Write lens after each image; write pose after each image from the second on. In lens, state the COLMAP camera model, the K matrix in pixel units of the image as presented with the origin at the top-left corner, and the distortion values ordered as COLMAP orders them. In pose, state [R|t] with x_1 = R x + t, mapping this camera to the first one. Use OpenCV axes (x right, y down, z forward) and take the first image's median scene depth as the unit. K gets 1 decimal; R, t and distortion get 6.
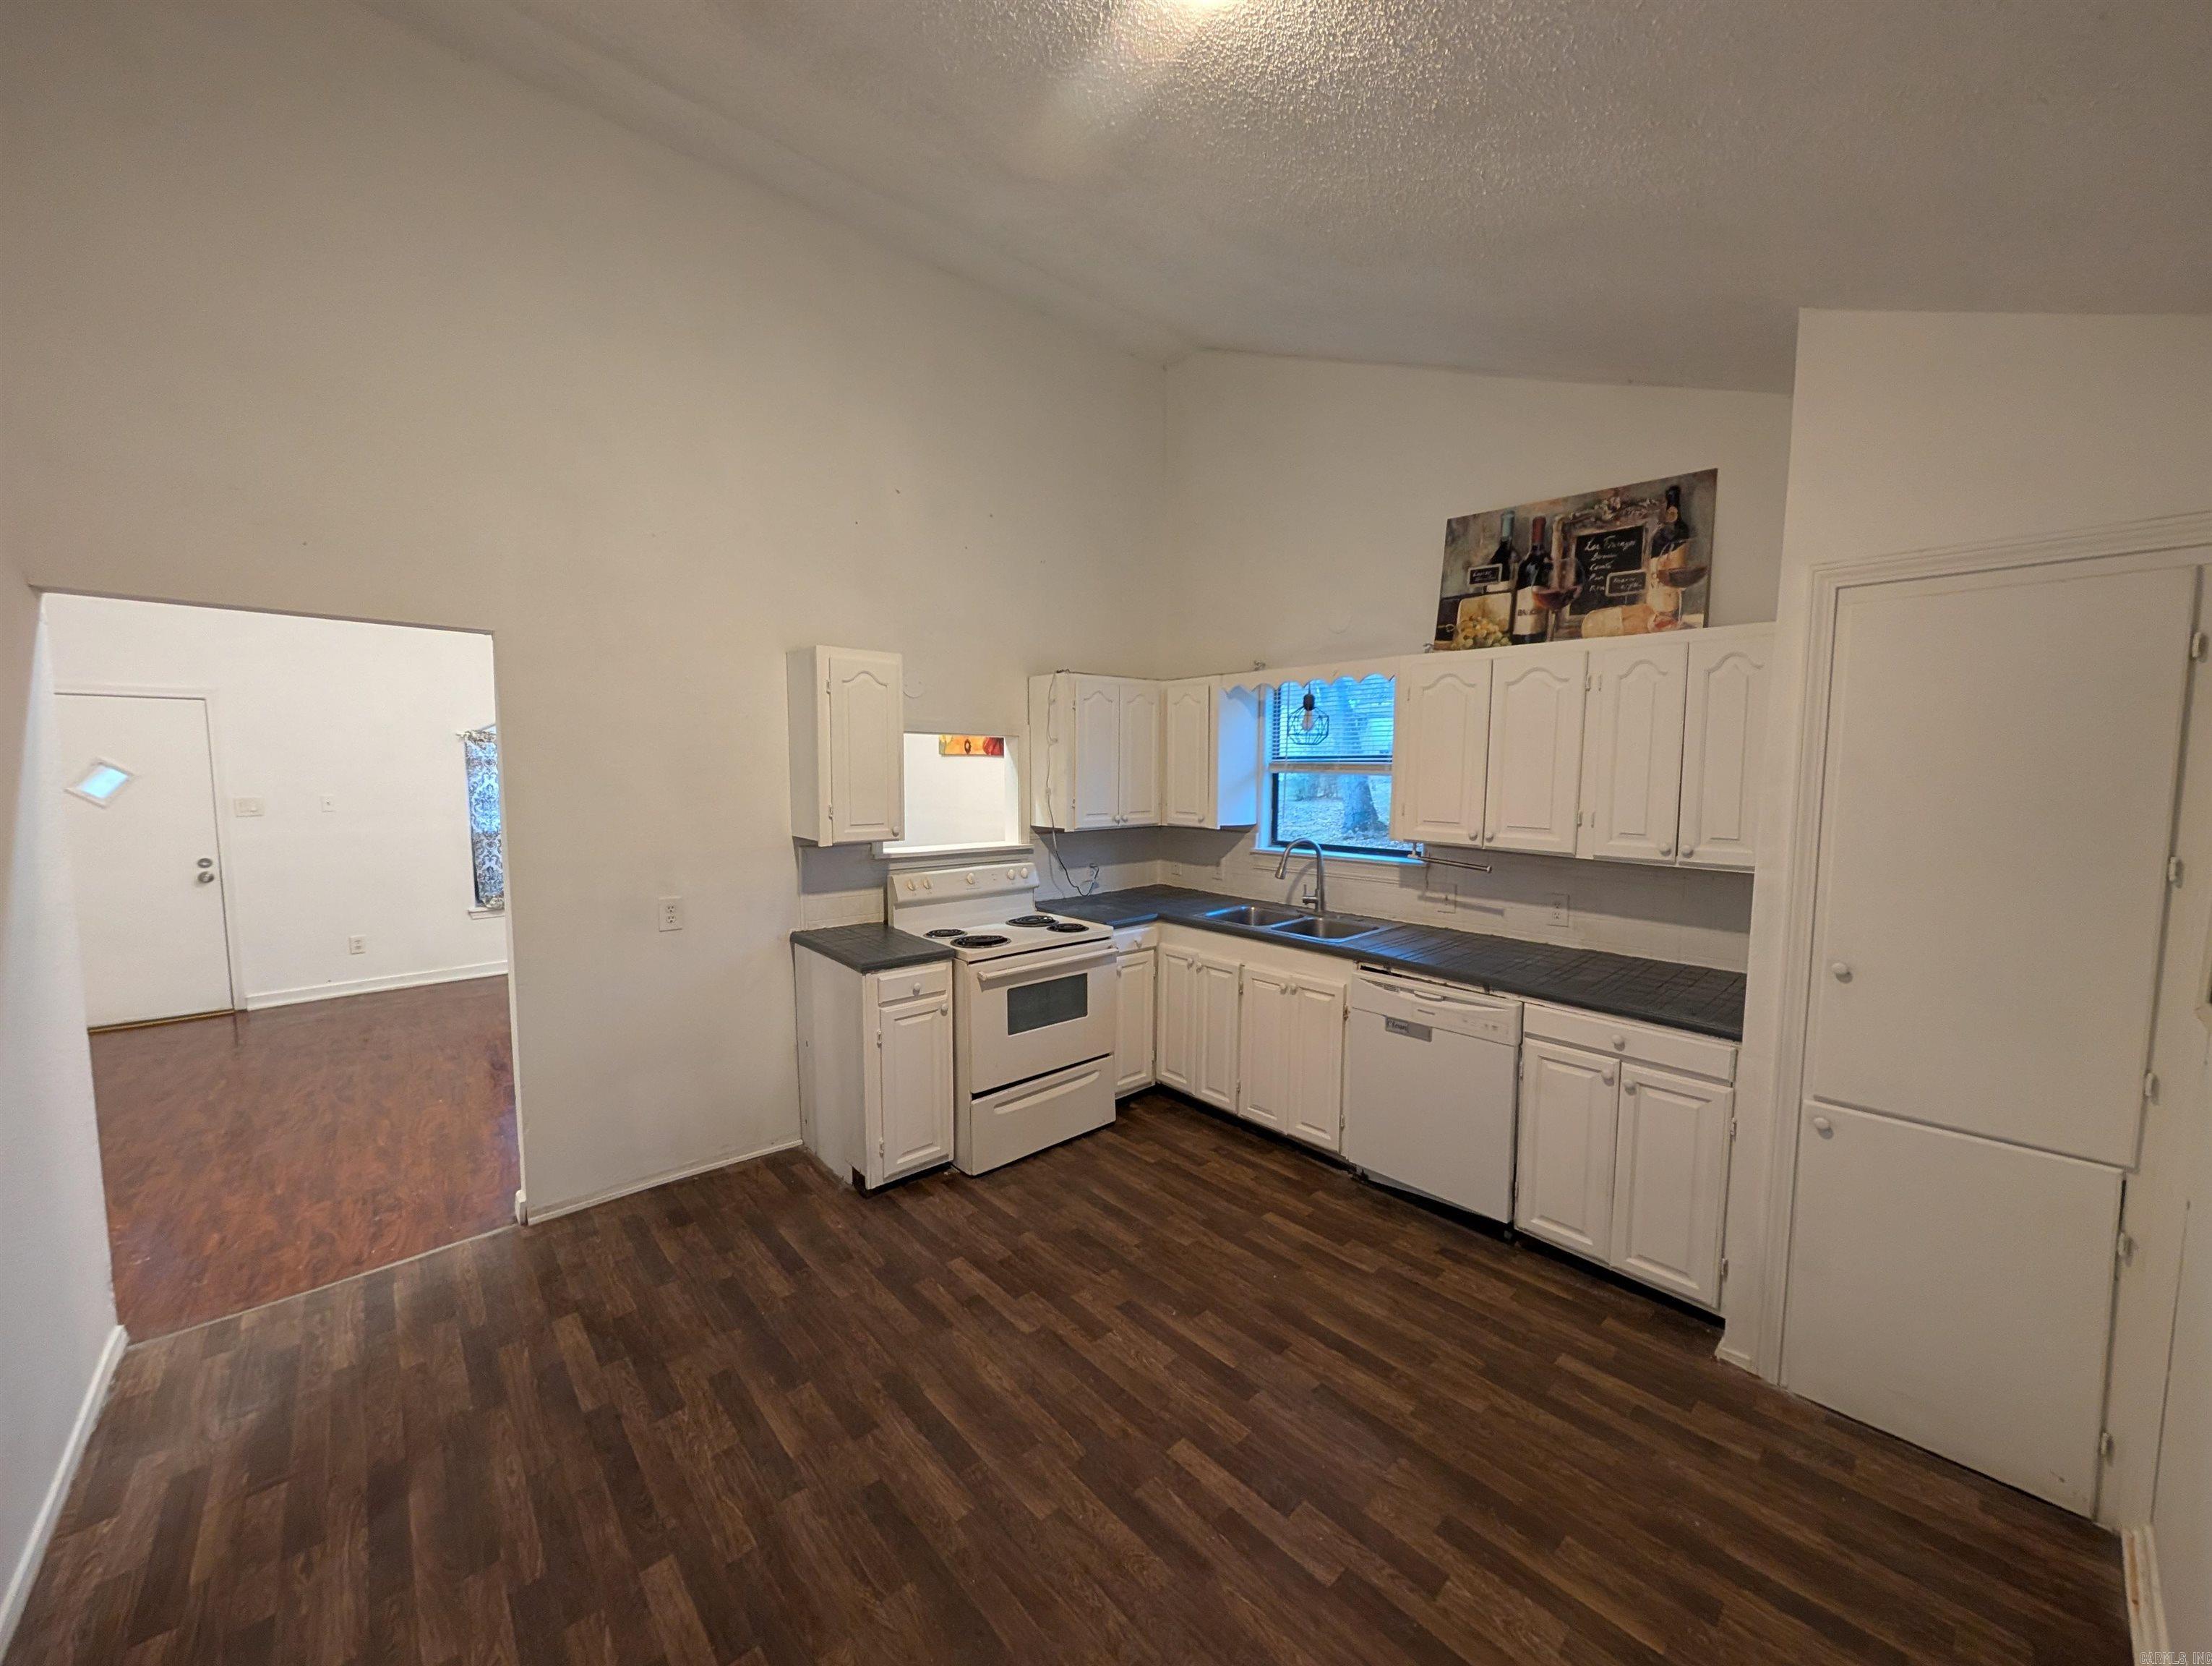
lens RADIAL K [[829.6, 0, 1121.9], [0, 829.6, 845.4], [0, 0, 1]] dist [-0.002702, 0.000255]
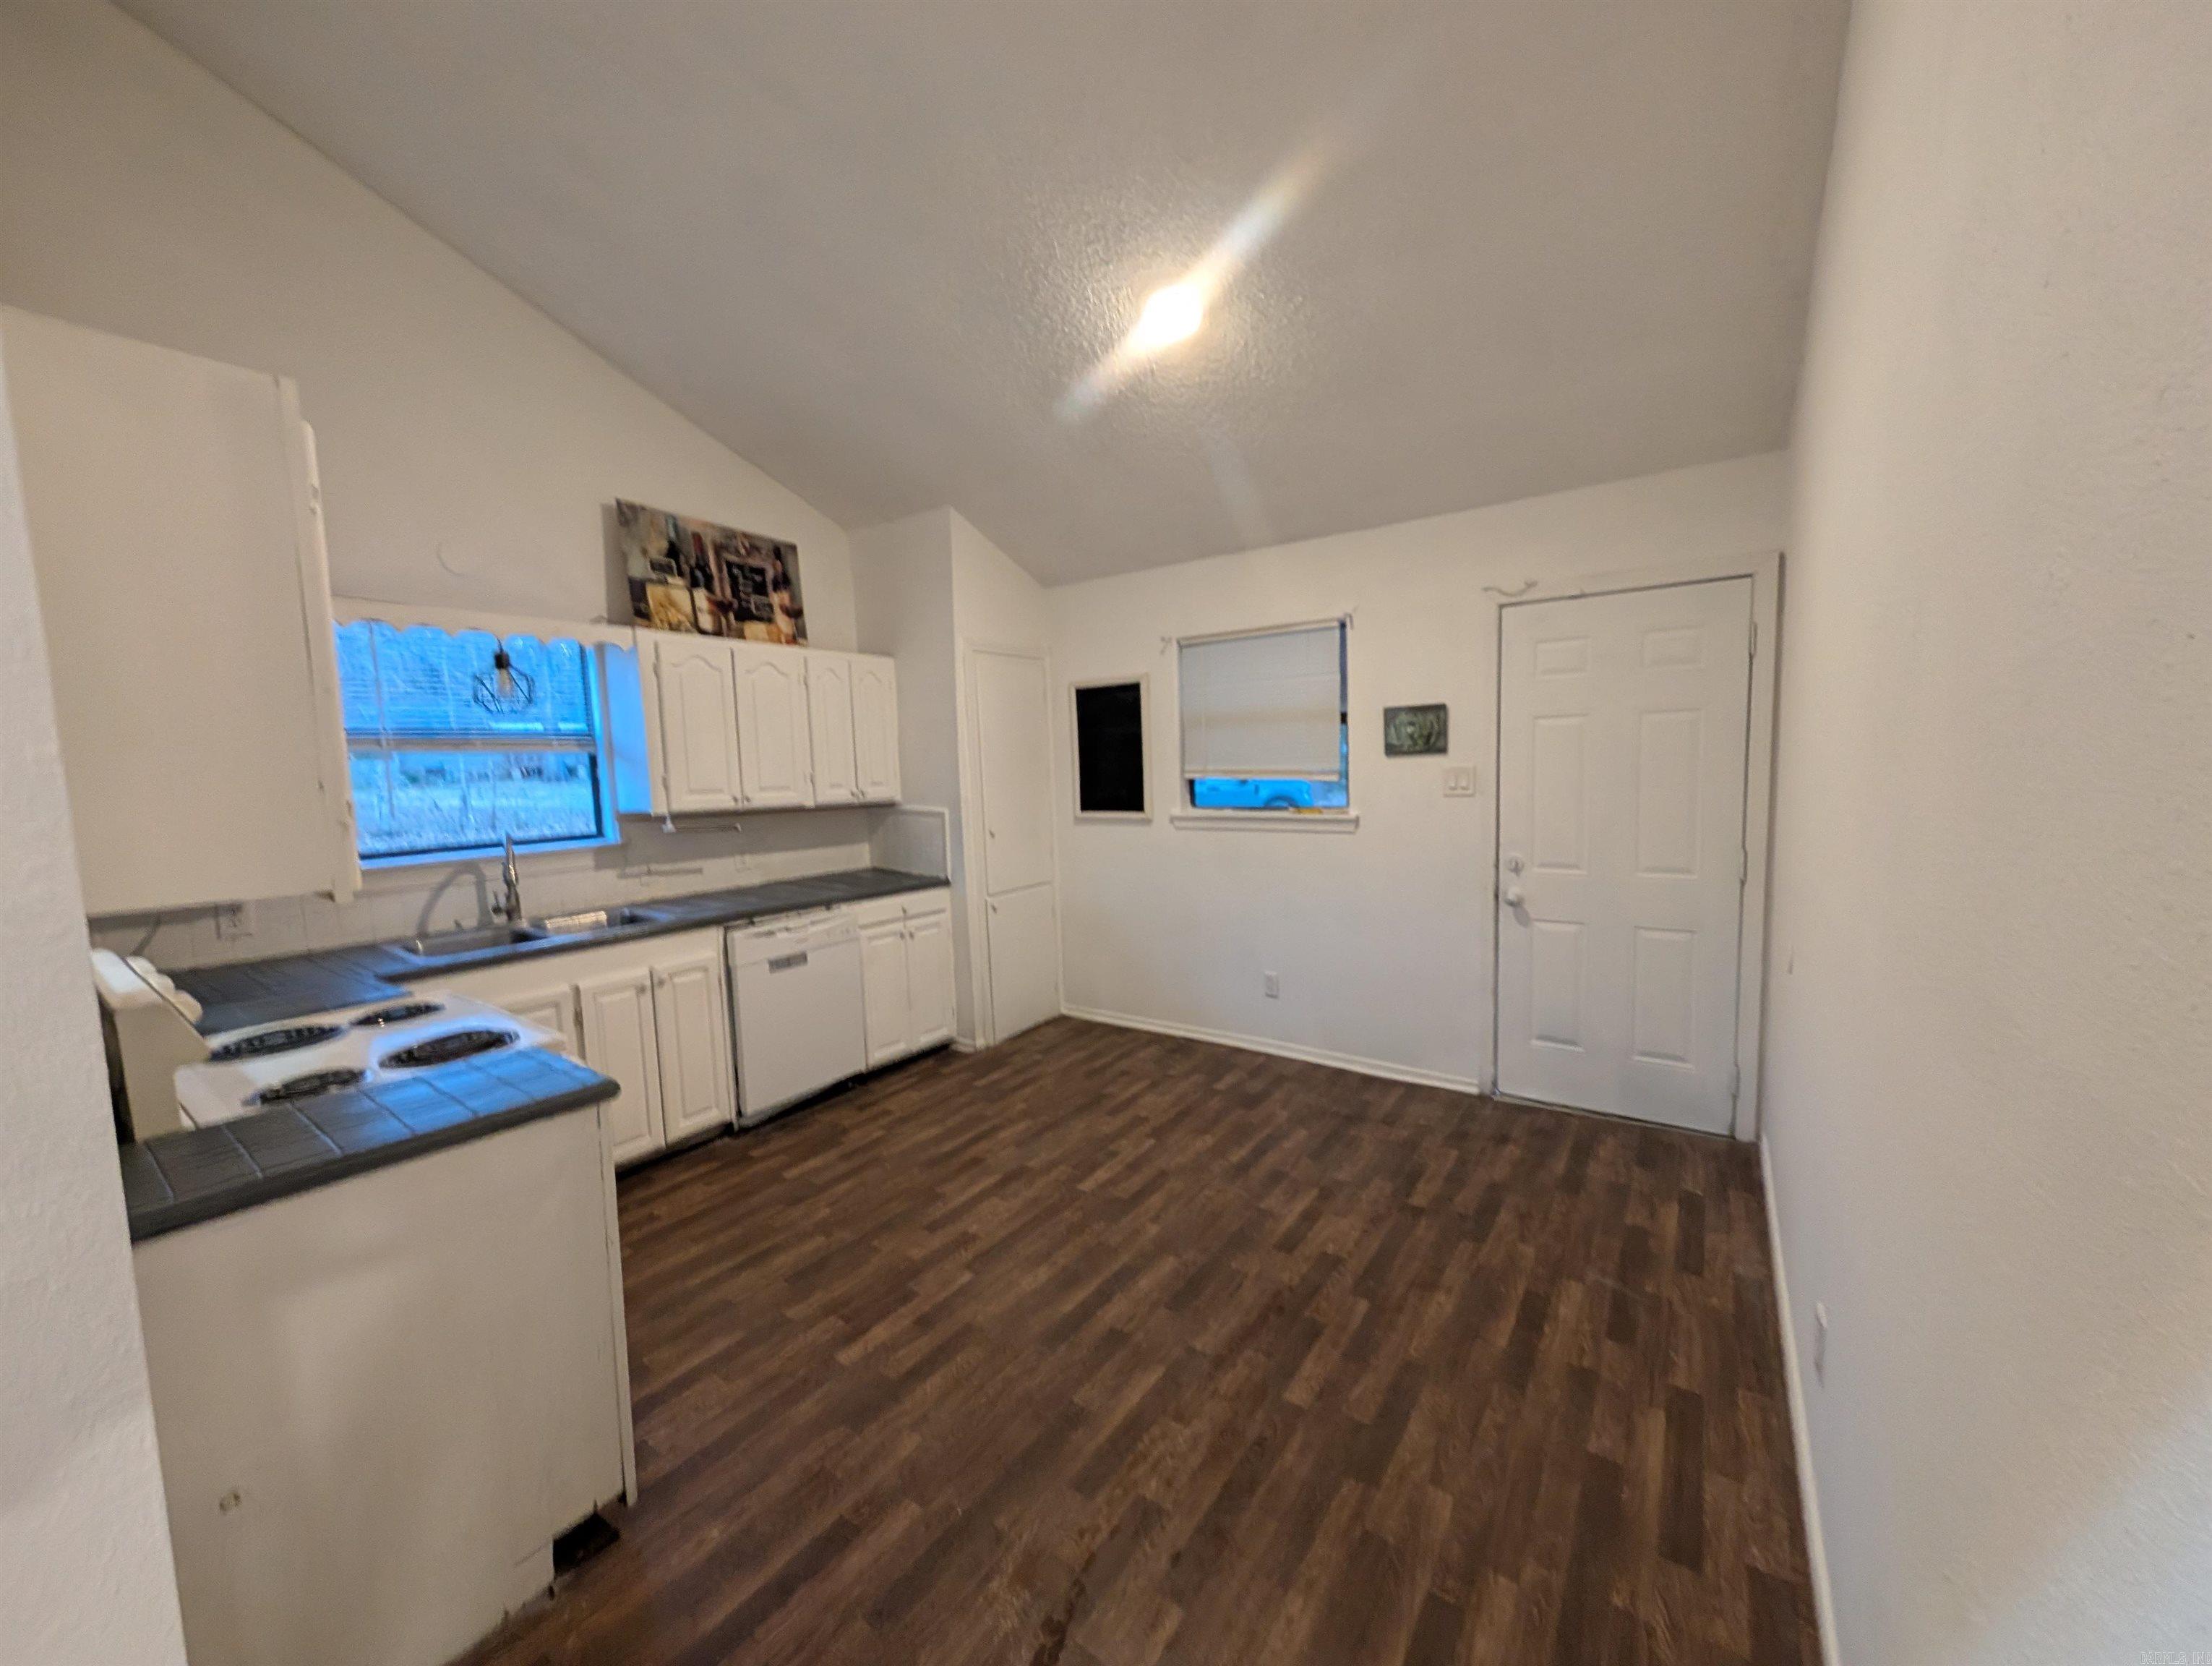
lens RADIAL K [[829.6, 0, 1108.7], [0, 829.6, 839.5], [0, 0, 1]] dist [-0.002702, 0.000255]
pose [[-0.205065, -0.091796, 0.974434, -0.940391], [0.123020, 0.985279, 0.118707, -0.033610], [-0.970986, 0.144217, -0.190754, 0.823771]]
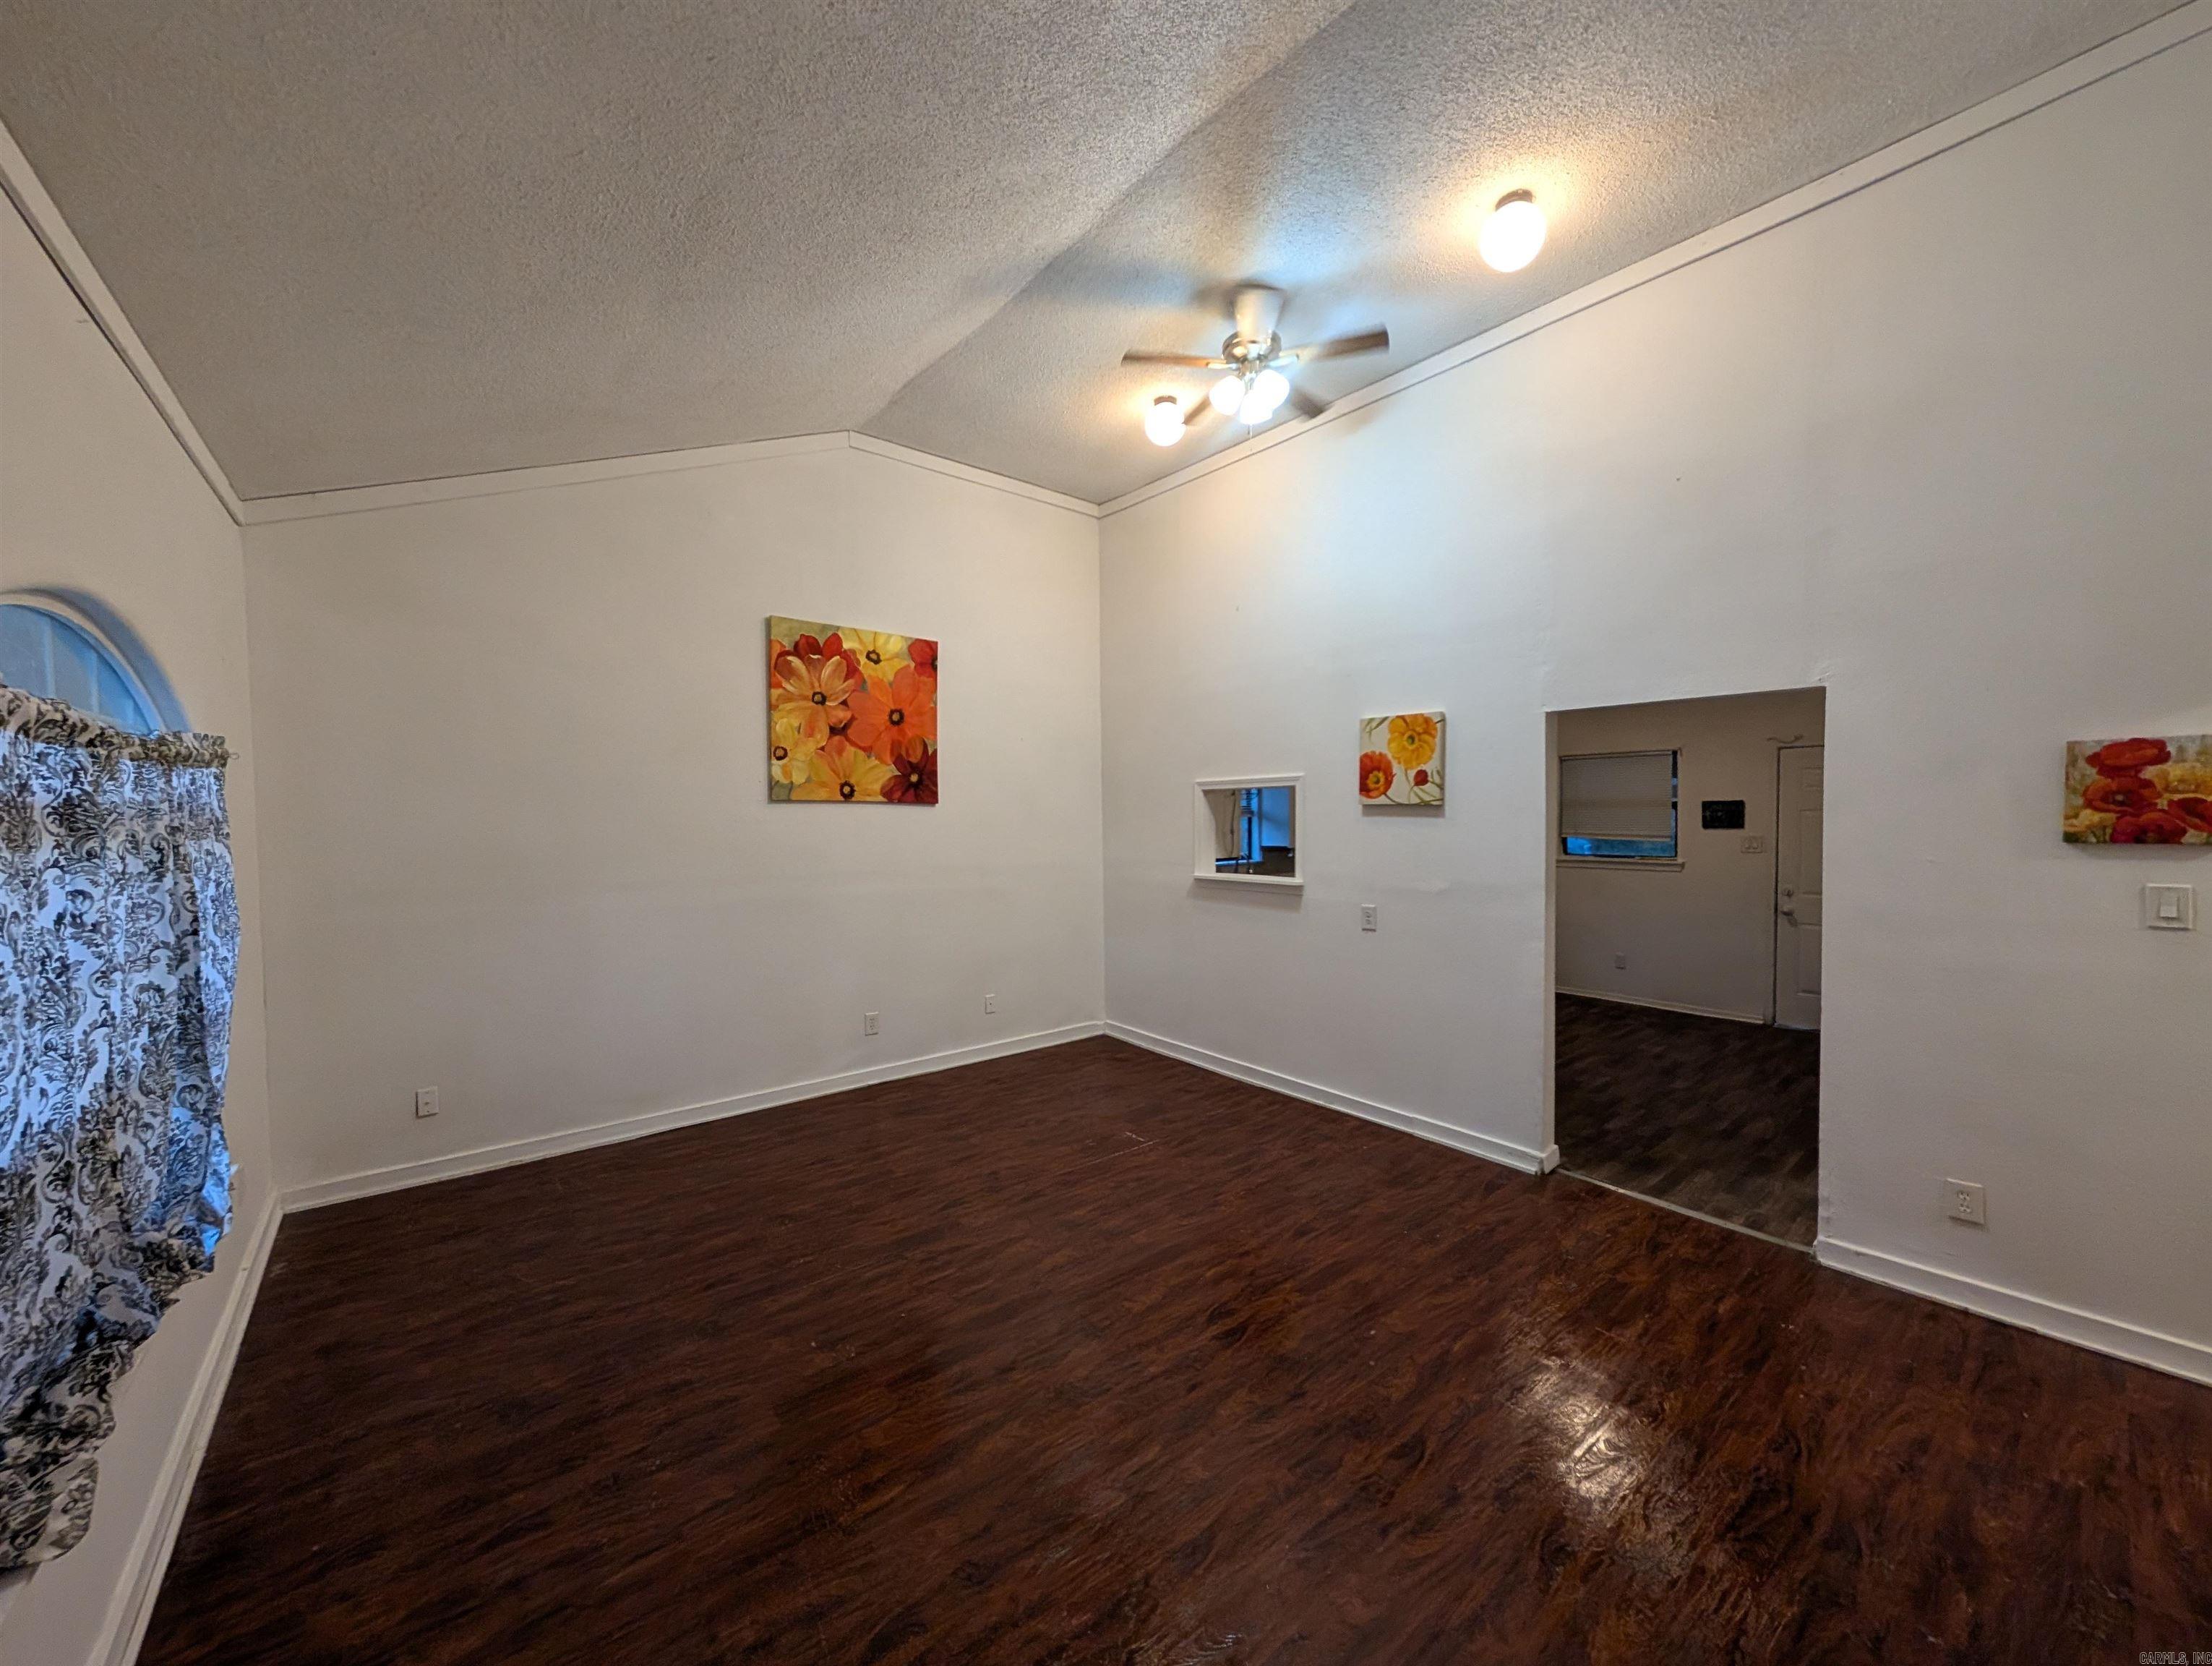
lens RADIAL K [[829.6, 0, 1107.5], [0, 829.6, 844.6], [0, 0, 1]] dist [-0.002702, 0.000255]
pose [[0.053252, -0.041487, 0.997719, -2.128468], [0.103824, 0.993952, 0.035789, -0.163934], [-0.993169, 0.101681, 0.057237, 1.646678]]
